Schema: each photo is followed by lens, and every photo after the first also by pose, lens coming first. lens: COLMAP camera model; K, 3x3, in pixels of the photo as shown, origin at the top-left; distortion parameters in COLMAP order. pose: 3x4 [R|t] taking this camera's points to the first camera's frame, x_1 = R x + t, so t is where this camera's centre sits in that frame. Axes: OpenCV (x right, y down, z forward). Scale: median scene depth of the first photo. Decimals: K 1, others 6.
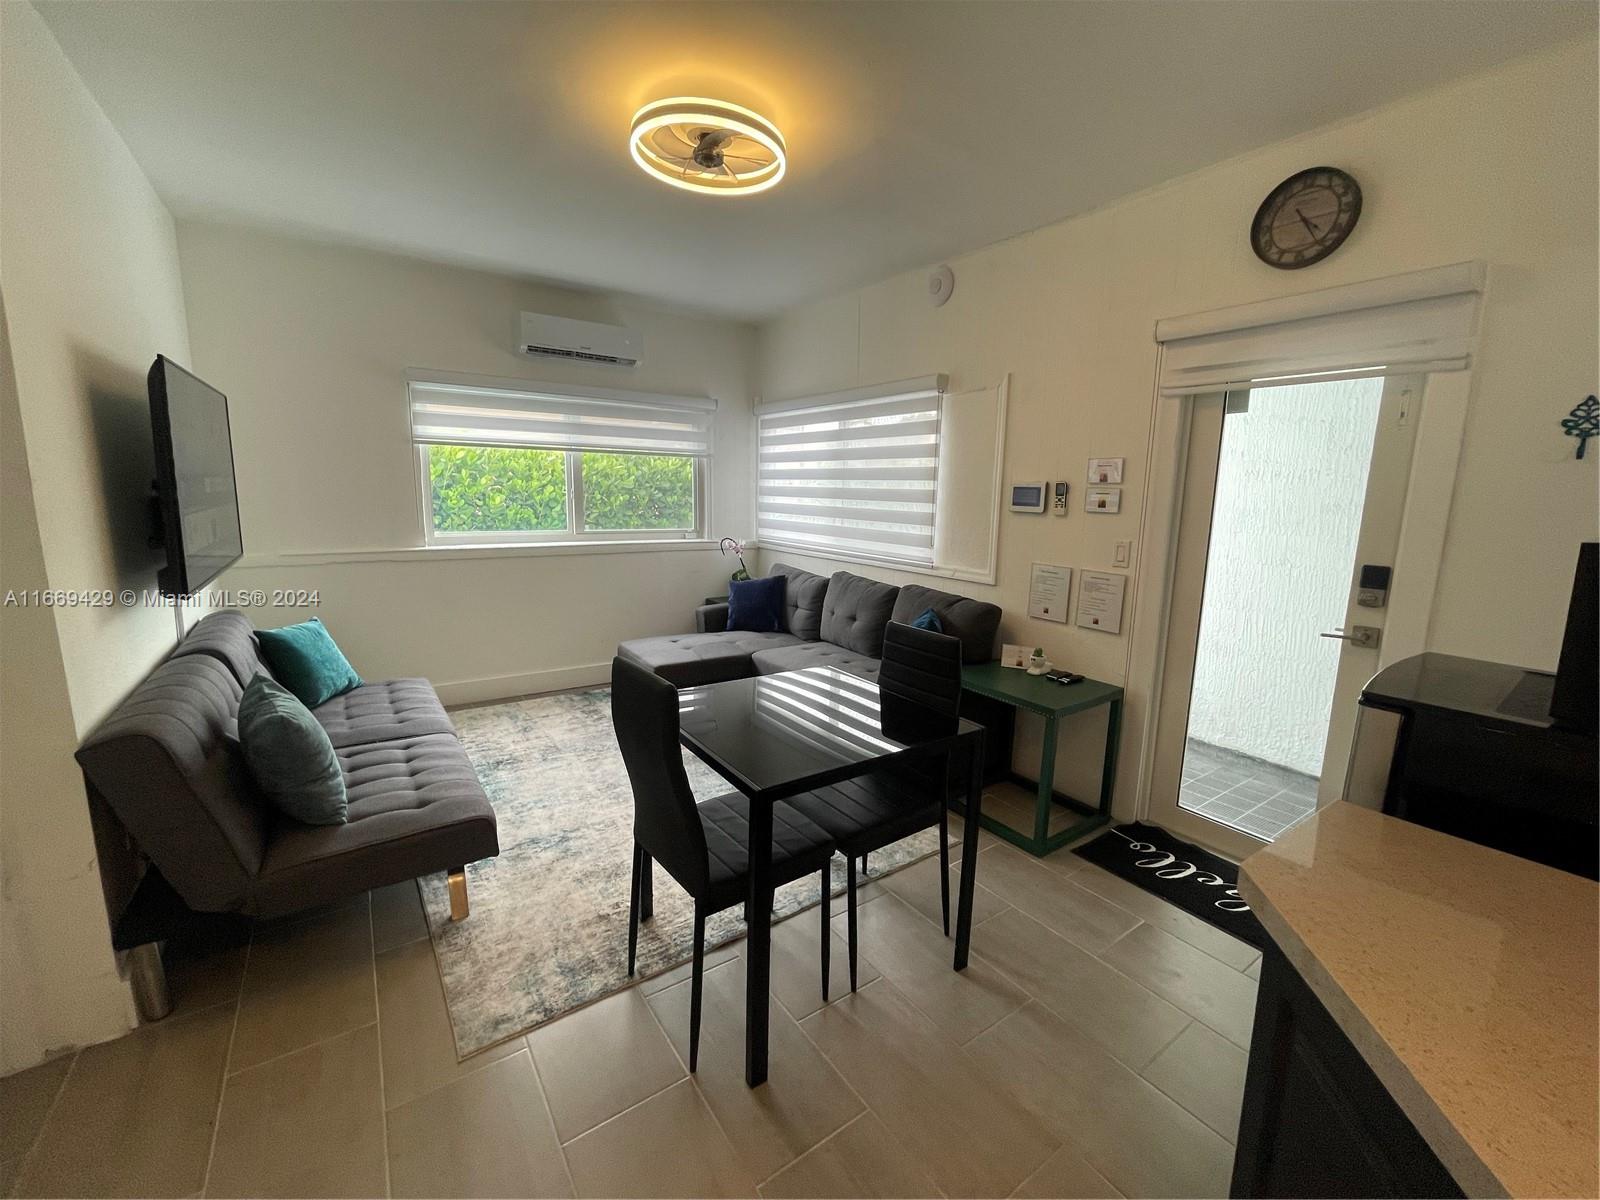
lens RADIAL K [[651.1, 0, 811.8], [0, 651.1, 595.4], [0, 0, 1]] dist [-0.002878, 0.000372]
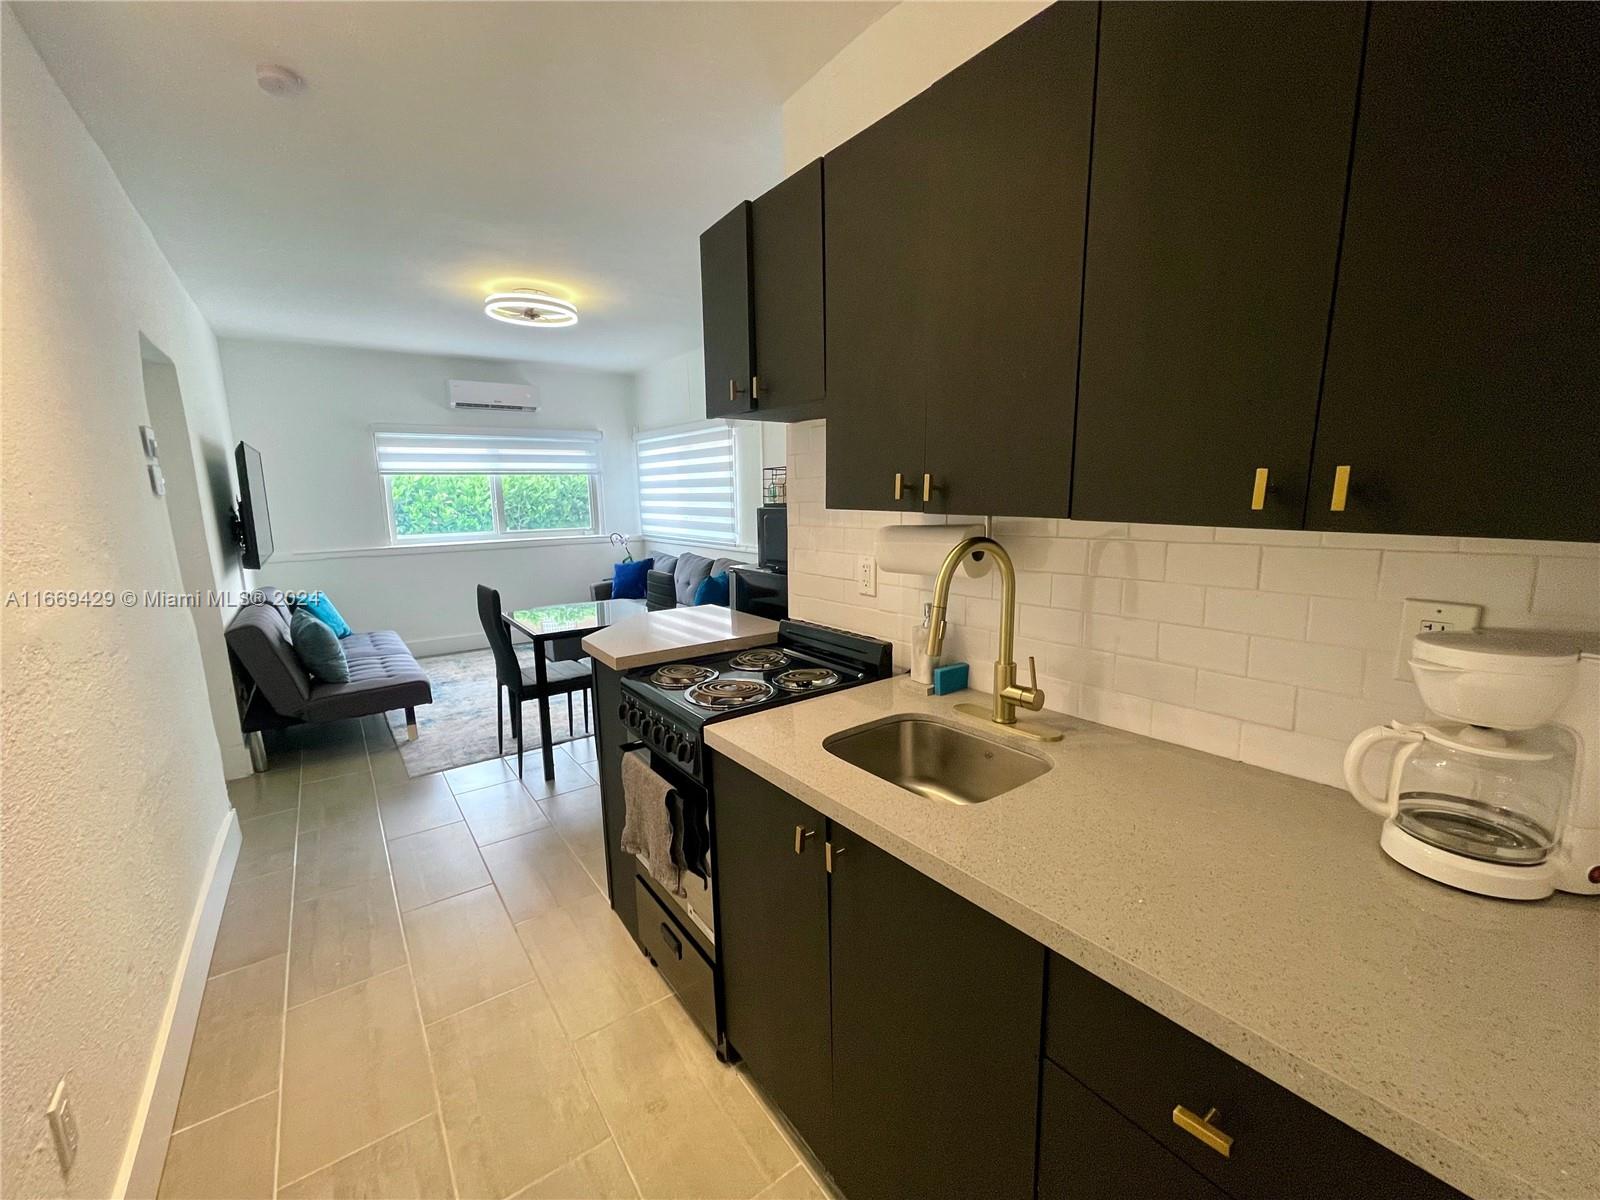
lens RADIAL K [[651.6, 0, 793.1], [0, 651.6, 606.6], [0, 0, 1]] dist [-0.004328, -0.000262]
pose [[0.999236, -0.039081, 0.000093, 0.298778], [0.039077, 0.999144, 0.013570, 0.077053], [-0.000623, -0.013556, 0.999908, -0.456461]]
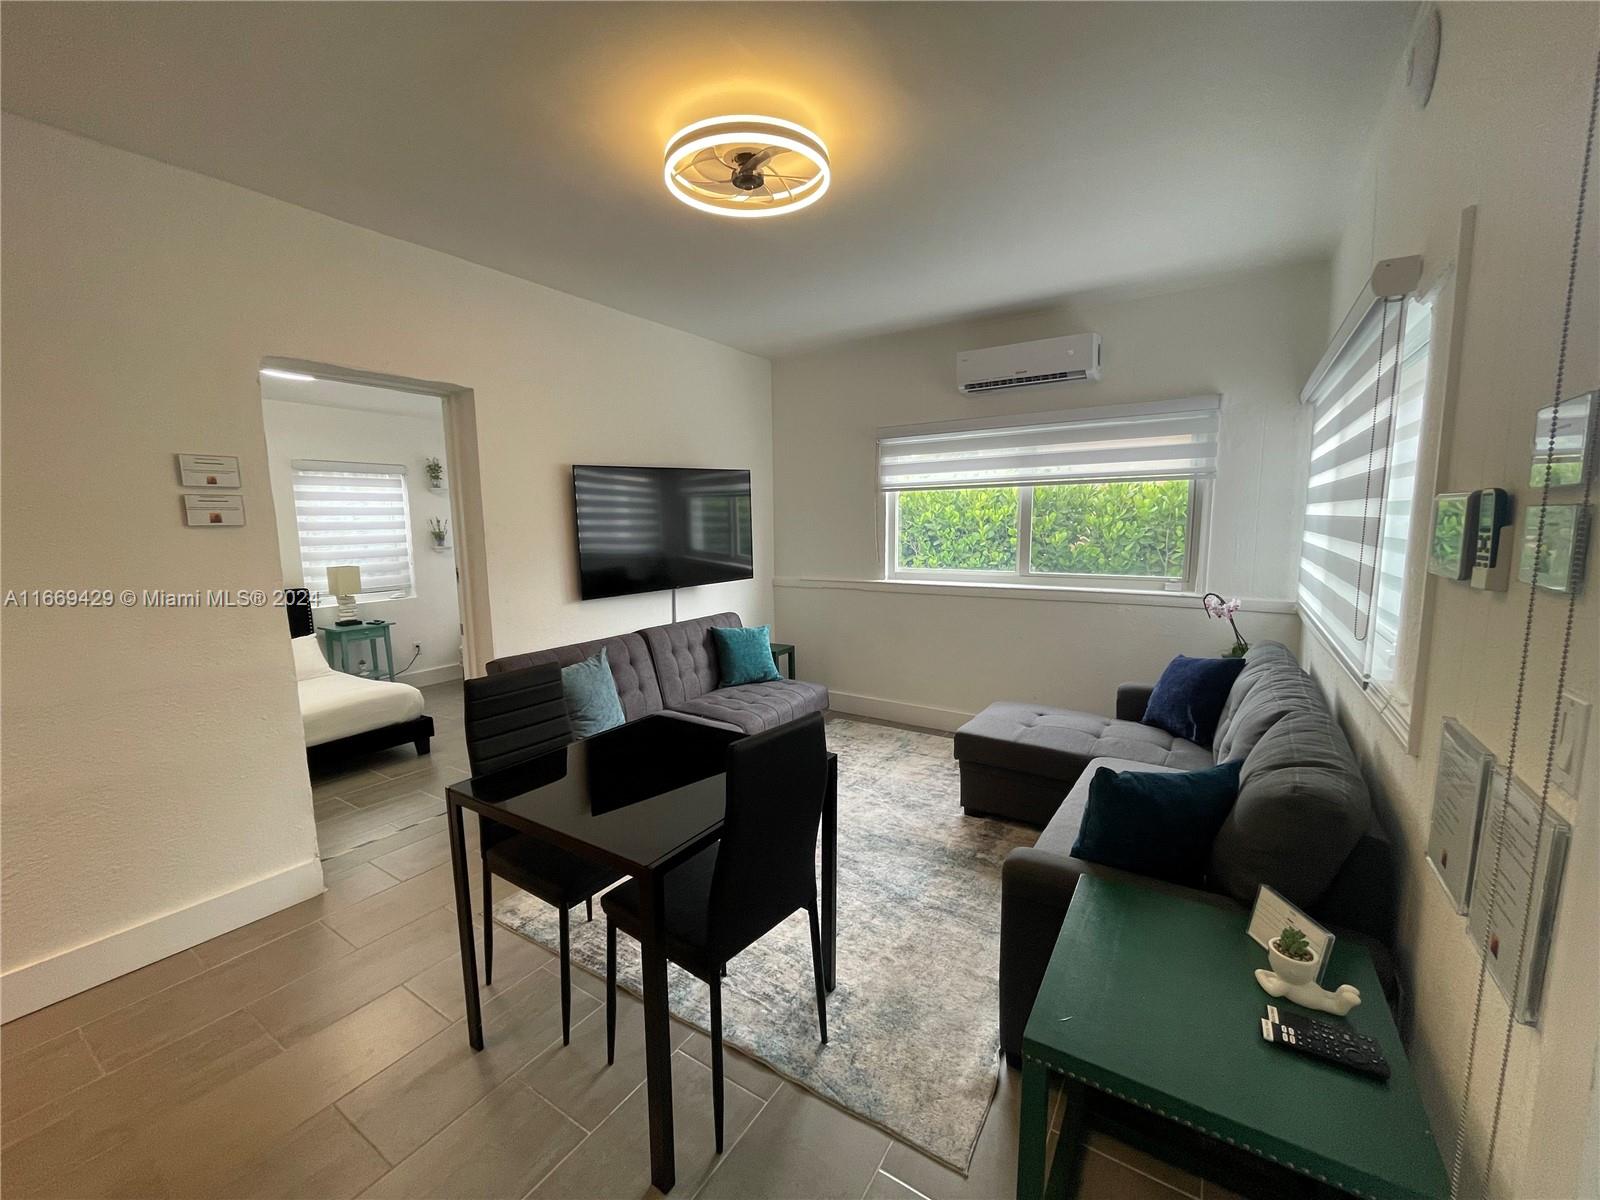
lens RADIAL K [[651.6, 0, 793.1], [0, 651.6, 606.6], [0, 0, 1]] dist [-0.004328, -0.000262]
pose [[0.355917, 0.094376, -0.929740, 0.444731], [-0.128210, 0.990411, 0.051455, -0.067764], [0.925681, 0.100888, 0.364604, 0.440161]]
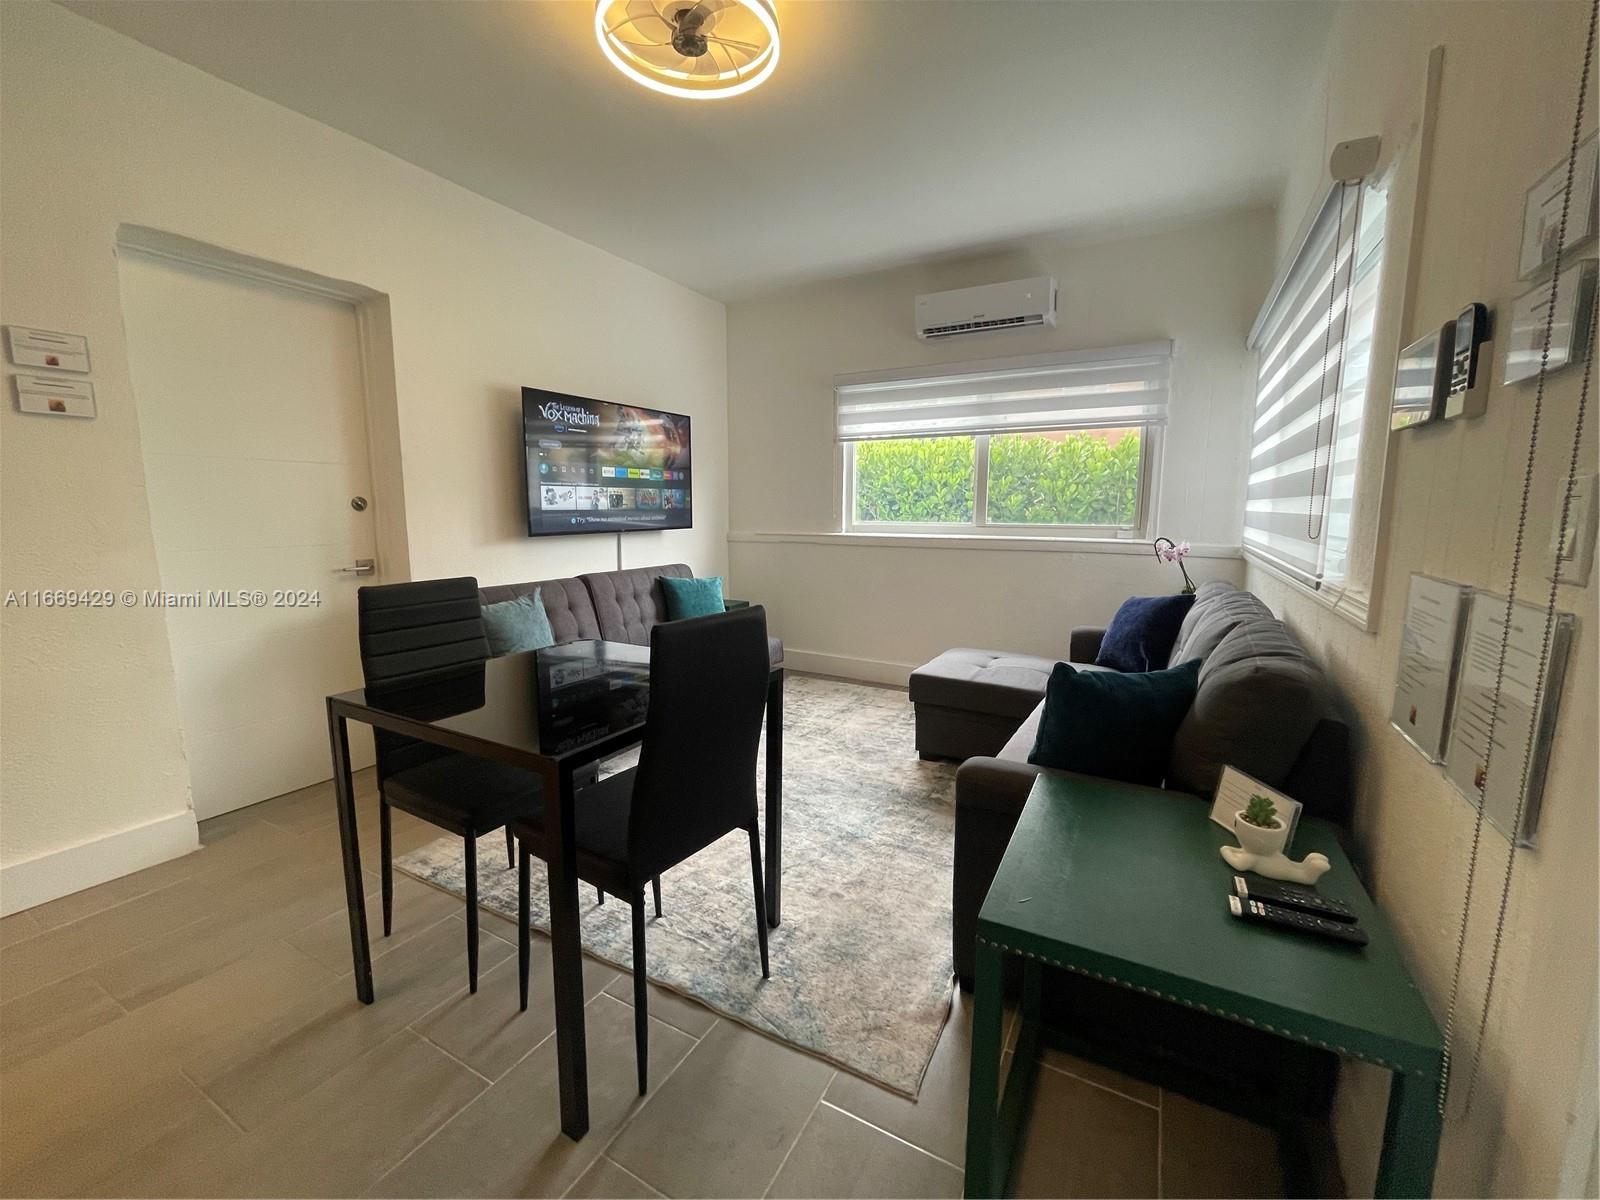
lens RADIAL K [[651.1, 0, 811.8], [0, 651.1, 595.4], [0, 0, 1]] dist [-0.002878, 0.000372]
pose [[0.434935, 0.099134, -0.894988, 0.420031], [-0.138342, 0.989478, 0.042371, -0.007256], [0.889772, 0.105386, 0.444072, 0.473301]]
